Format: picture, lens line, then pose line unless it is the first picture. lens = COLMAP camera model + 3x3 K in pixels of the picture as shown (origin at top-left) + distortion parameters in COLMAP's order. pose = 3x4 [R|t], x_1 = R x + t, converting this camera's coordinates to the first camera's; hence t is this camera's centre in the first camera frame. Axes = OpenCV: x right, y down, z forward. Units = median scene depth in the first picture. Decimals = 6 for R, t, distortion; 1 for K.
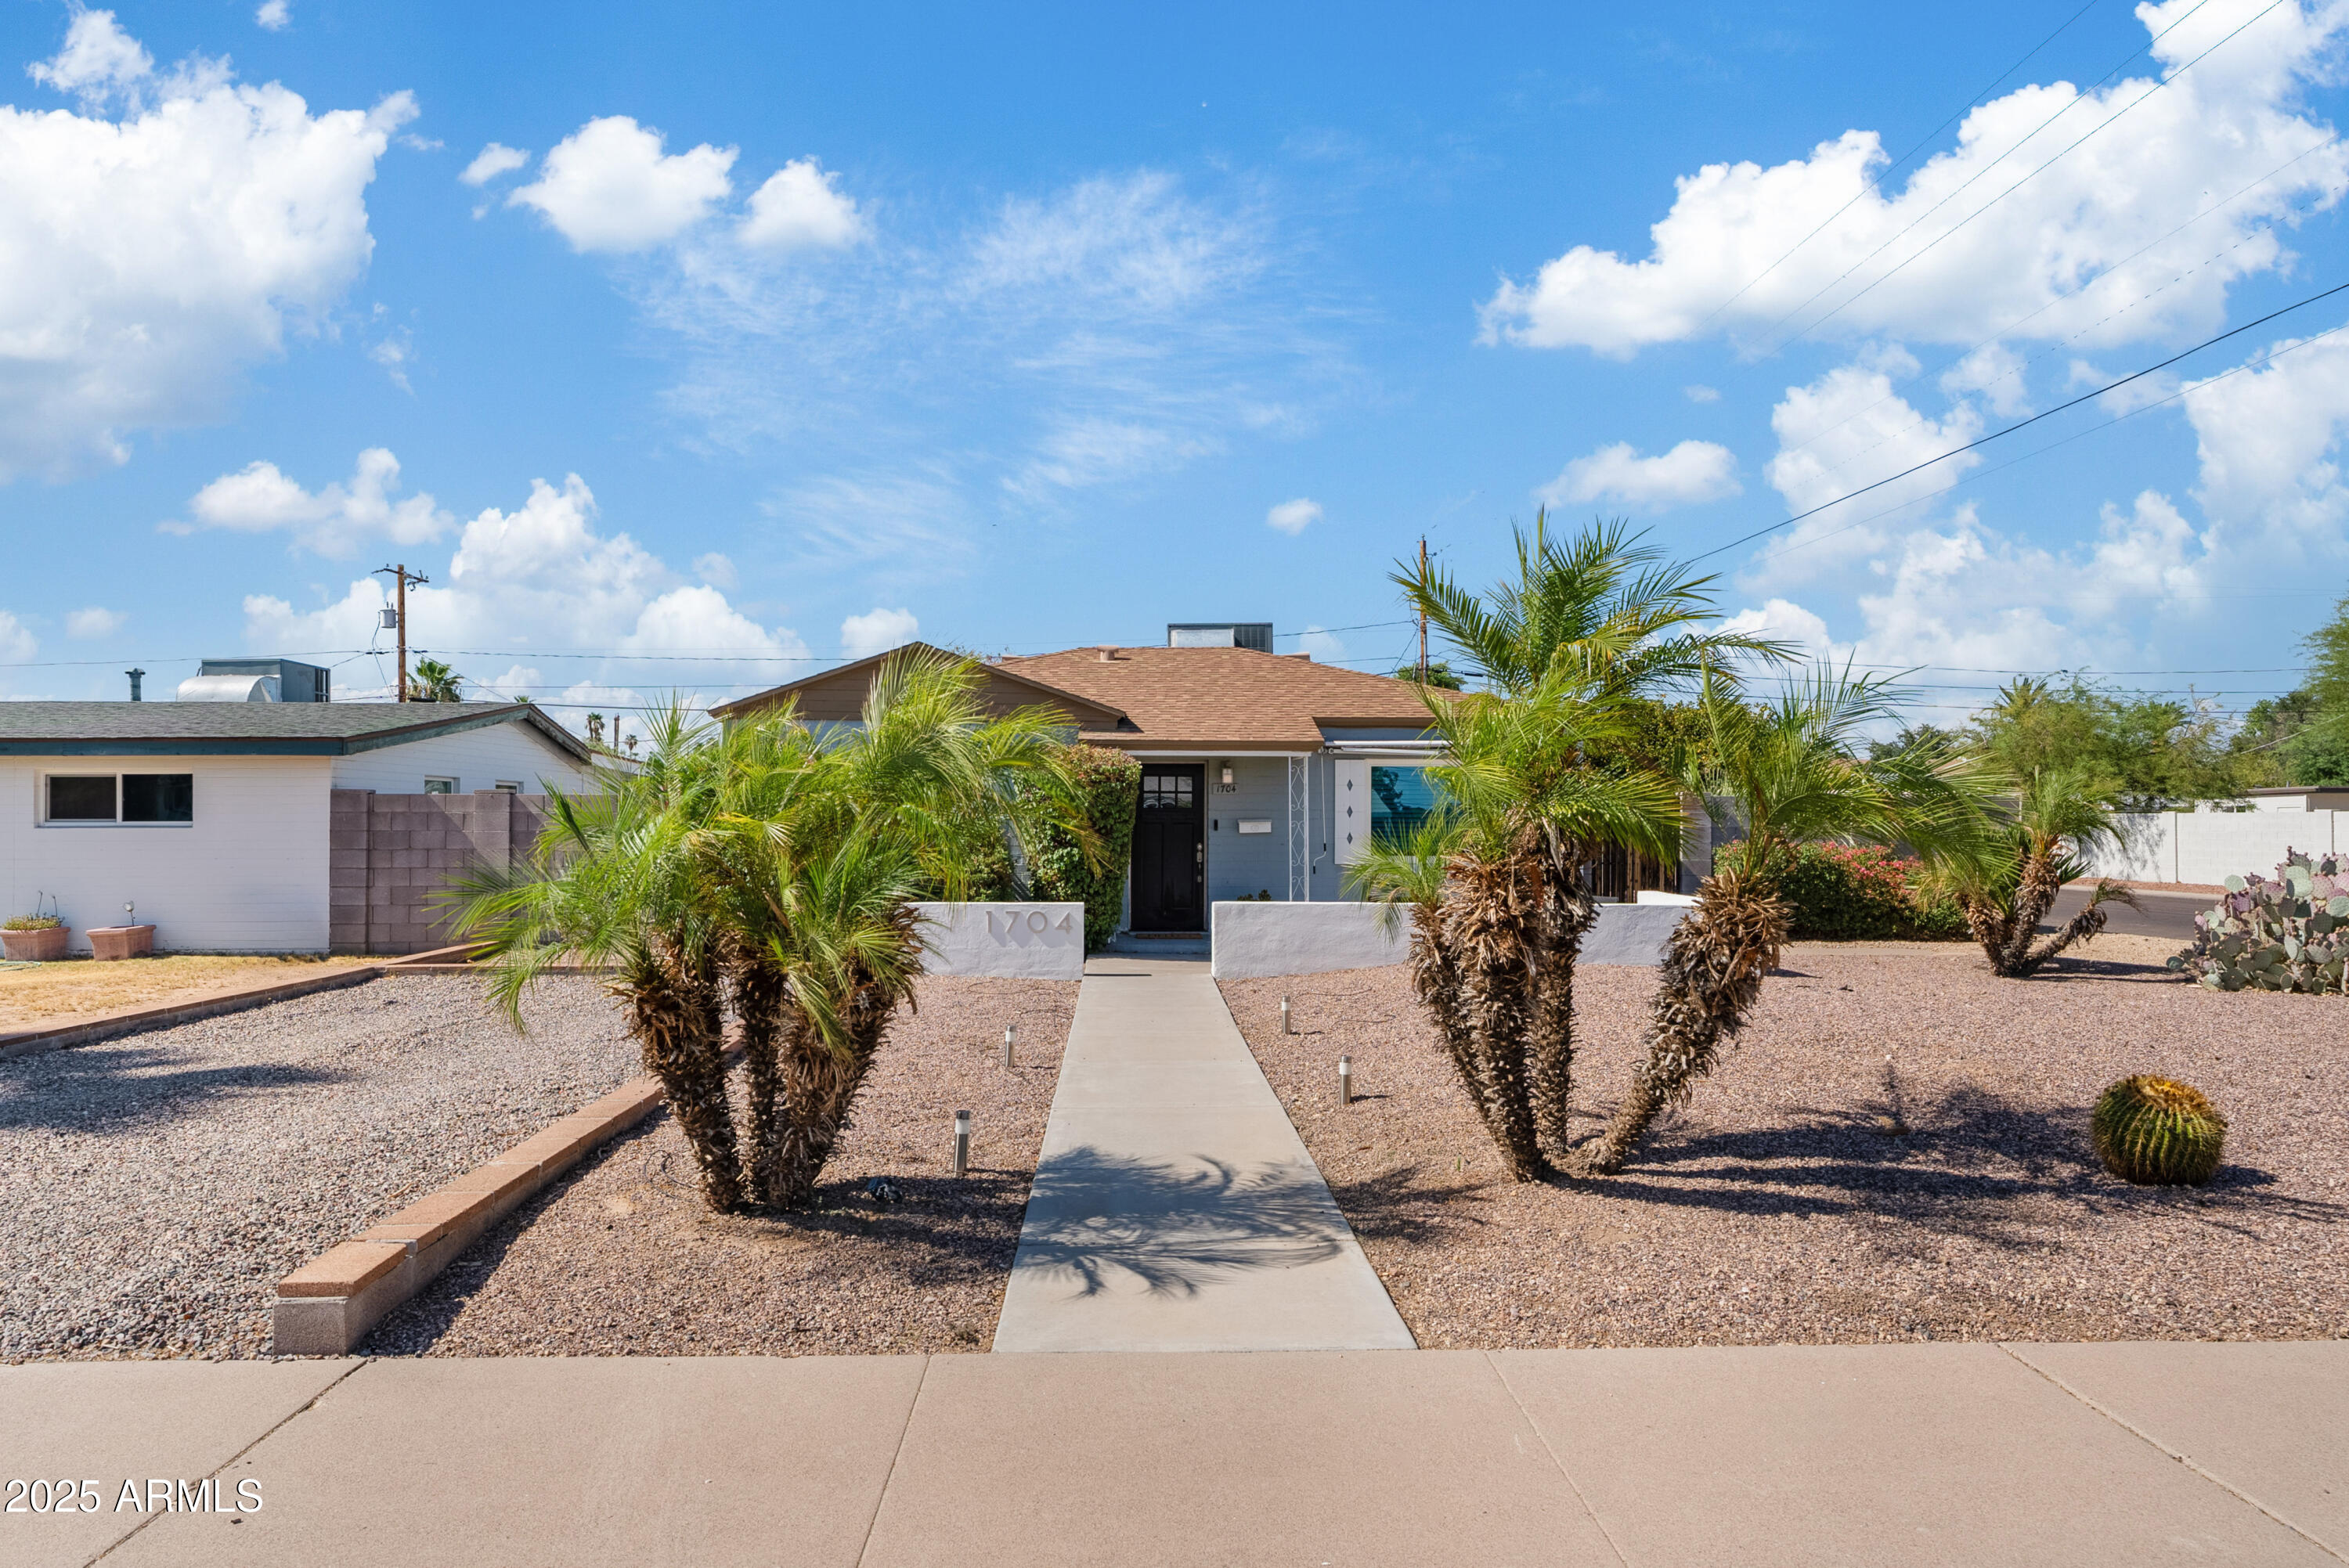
lens RADIAL K [[1393.2, 0, 1177.6], [0, 1393.2, 794.1], [0, 0, 1]] dist [0.004833, 0.000418]
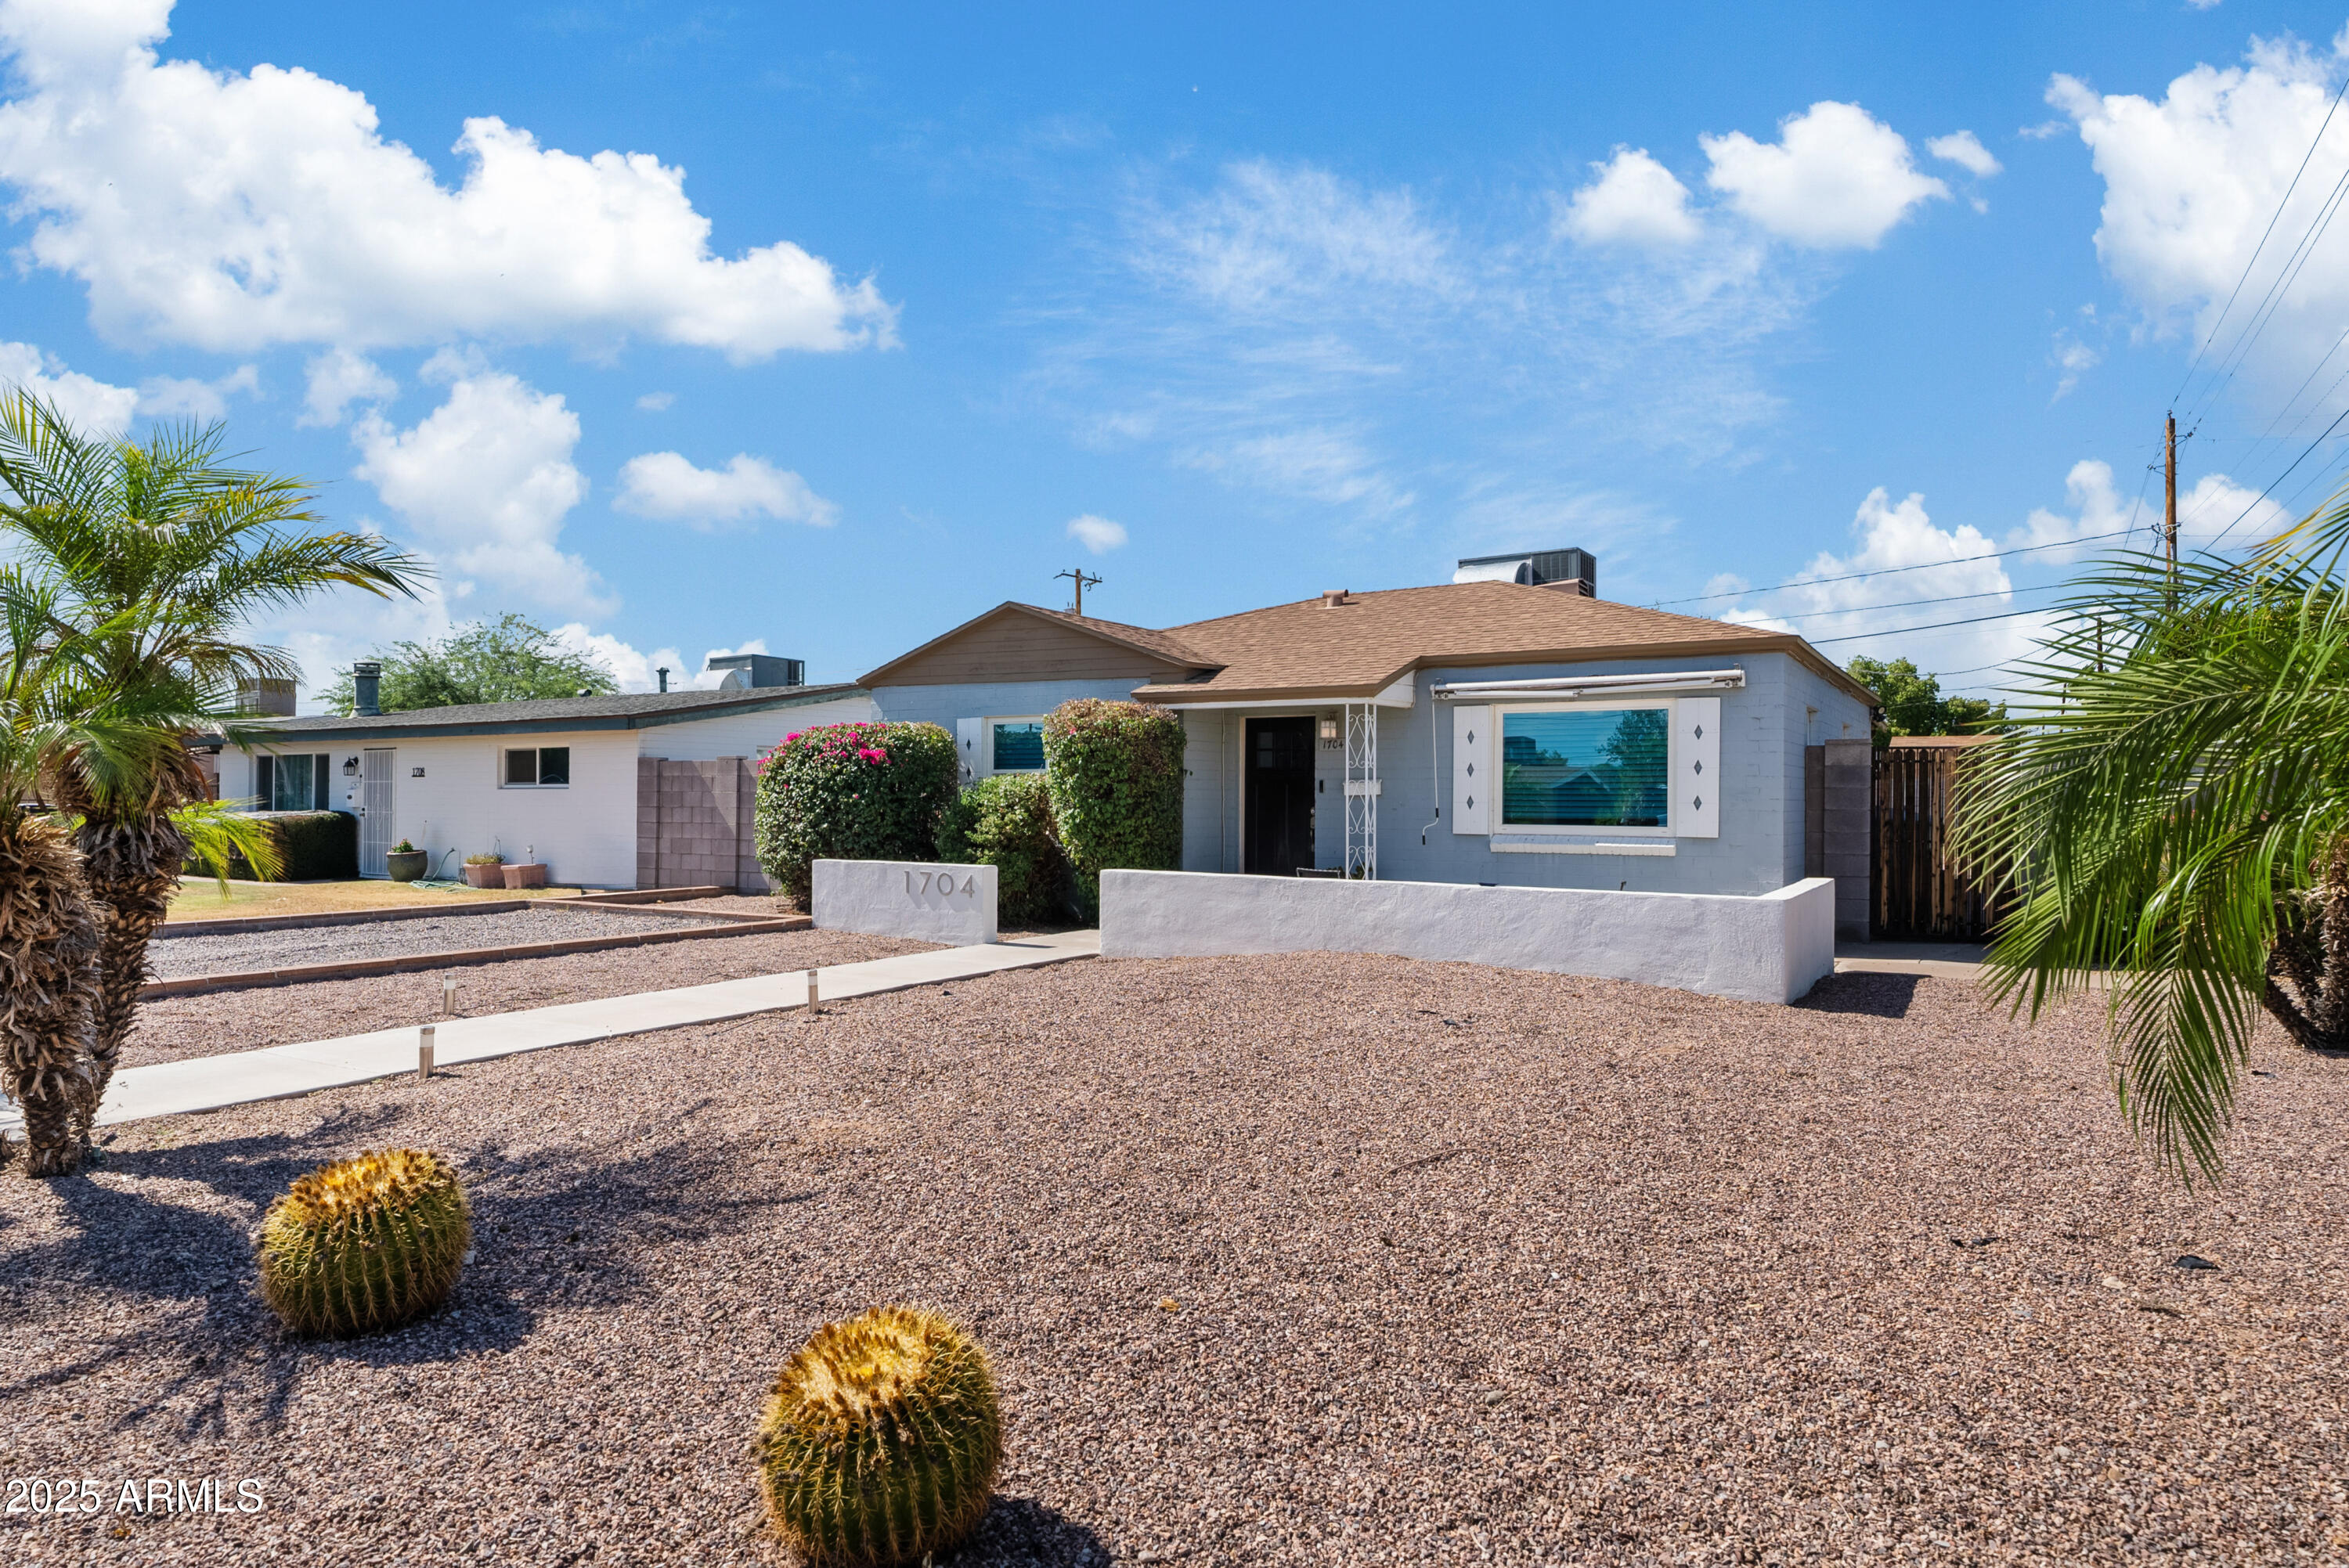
lens RADIAL K [[1393.2, 0, 1173.5], [0, 1393.2, 790.2], [0, 0, 1]] dist [0.004833, 0.000418]
pose [[0.839733, 0.000145, -0.542999, 0.447509], [0.008702, 0.999868, 0.013725, 0.012502], [0.542929, -0.016251, 0.839621, 0.230000]]
